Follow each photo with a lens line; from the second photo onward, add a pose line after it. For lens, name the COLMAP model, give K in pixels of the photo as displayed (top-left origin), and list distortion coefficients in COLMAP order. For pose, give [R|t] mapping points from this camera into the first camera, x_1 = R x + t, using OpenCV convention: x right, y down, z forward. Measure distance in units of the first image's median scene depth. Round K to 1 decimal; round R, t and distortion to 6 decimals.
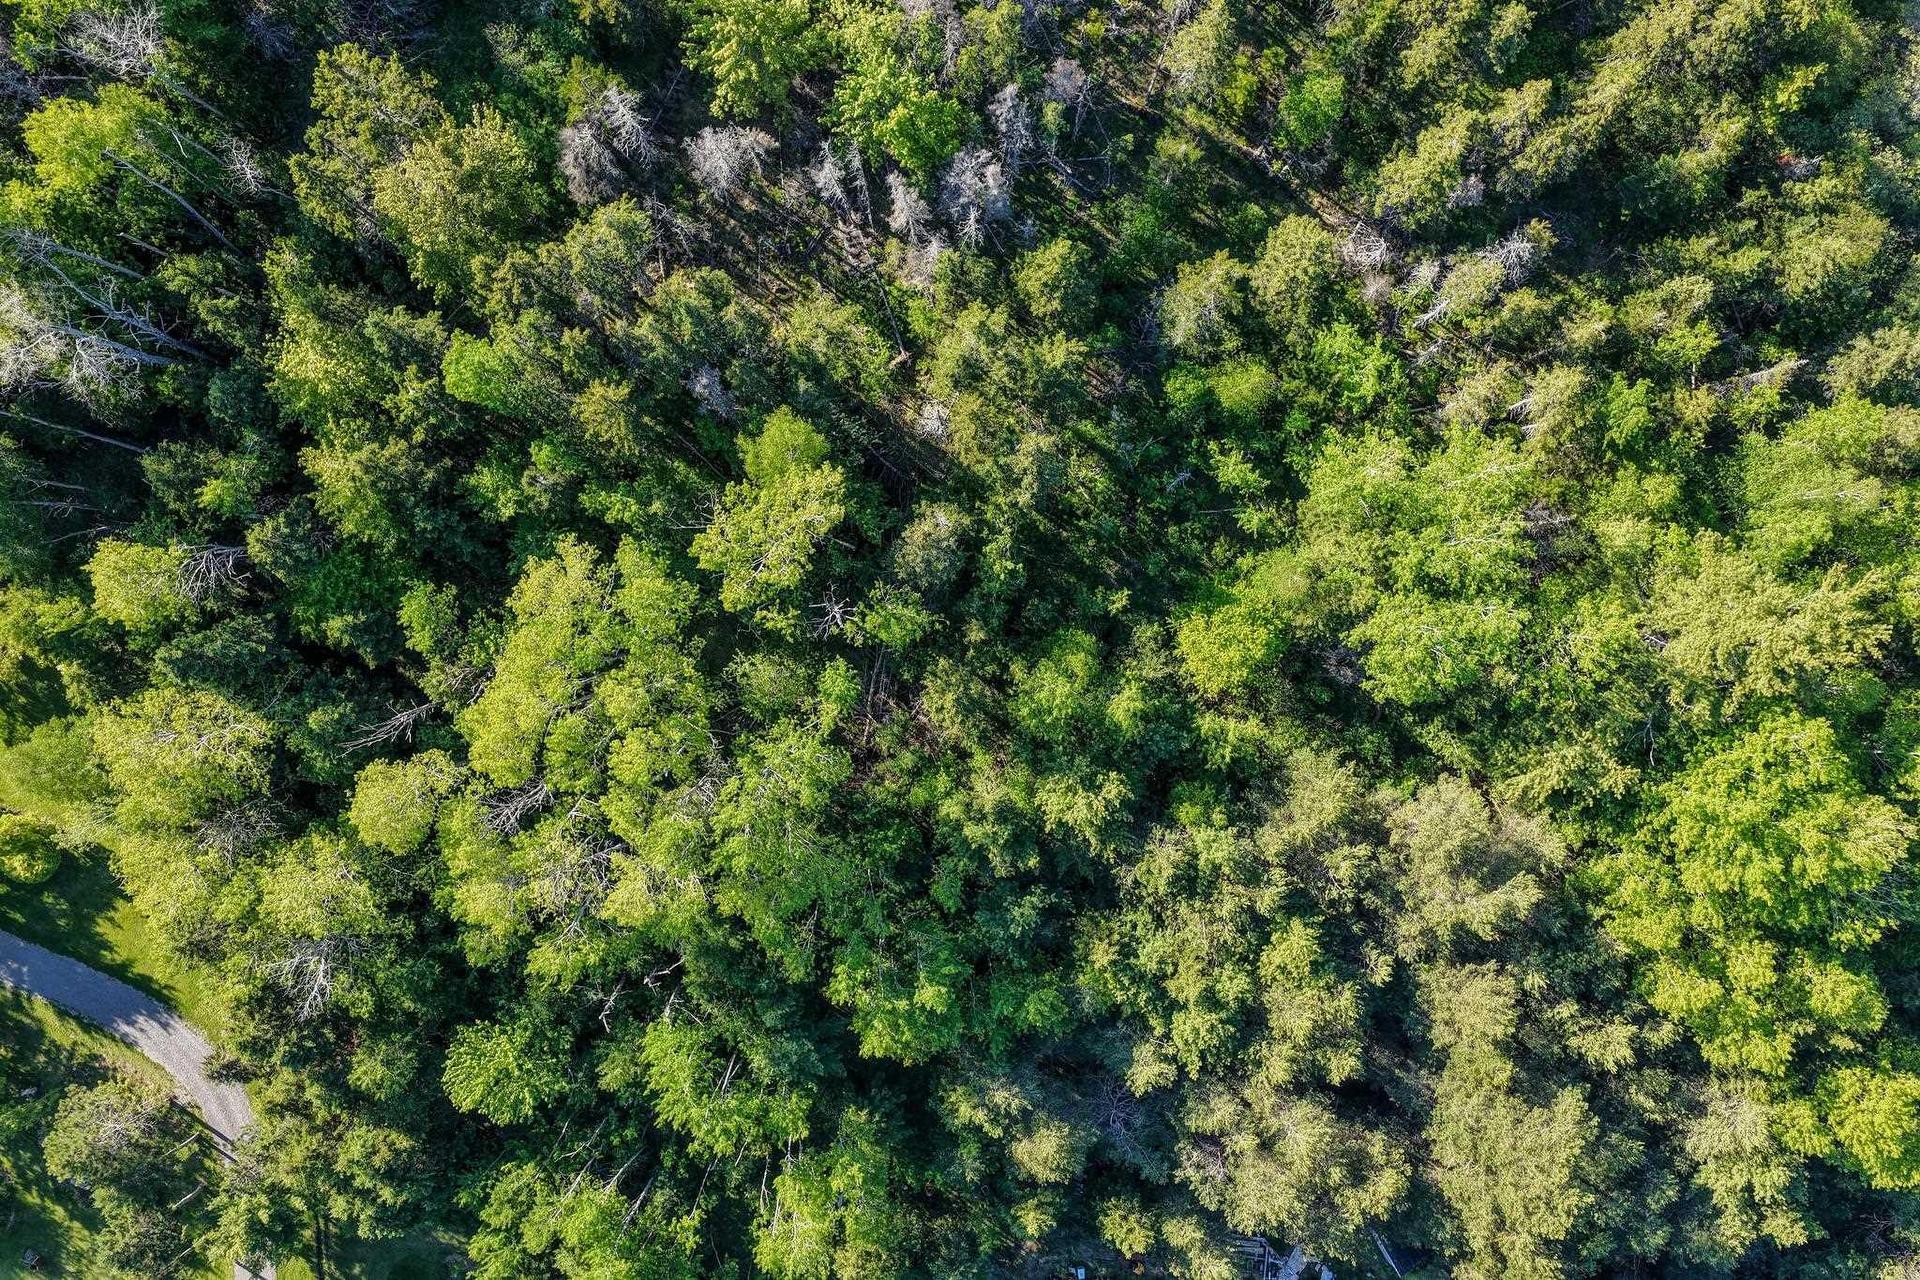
lens RADIAL K [[1599.3, 0, 968.7], [0, 1599.3, 630.4], [0, 0, 1]] dist [-0.011069, 0.042479]
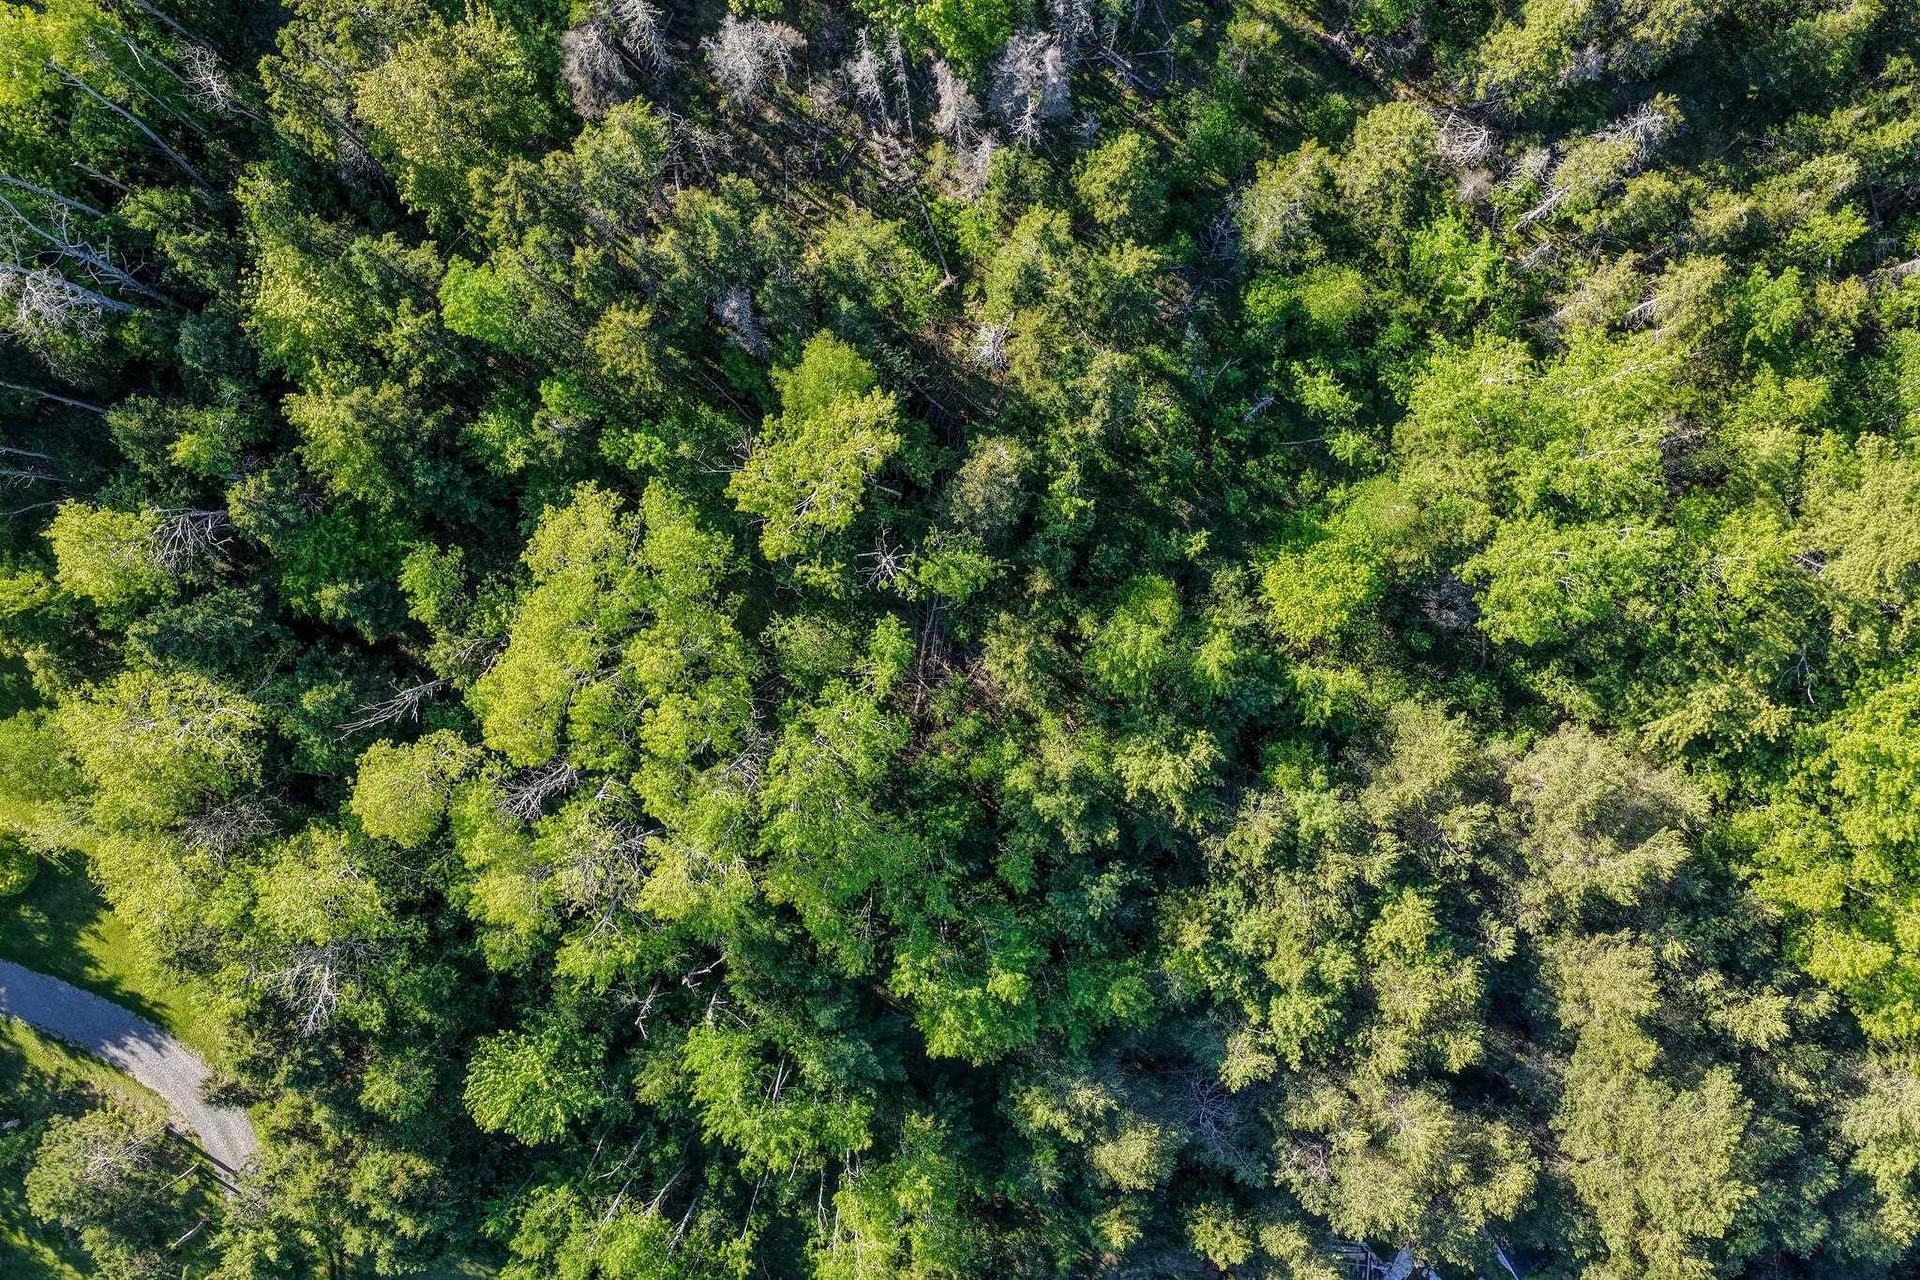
lens RADIAL K [[1599.3, 0, 968.7], [0, 1599.3, 630.4], [0, 0, 1]] dist [-0.011069, 0.042479]
pose [[0.999511, -0.031257, -0.001215, -0.036474], [0.031257, 0.999511, 0.000123, 0.027544], [0.001211, -0.000161, 0.999999, 0.101828]]
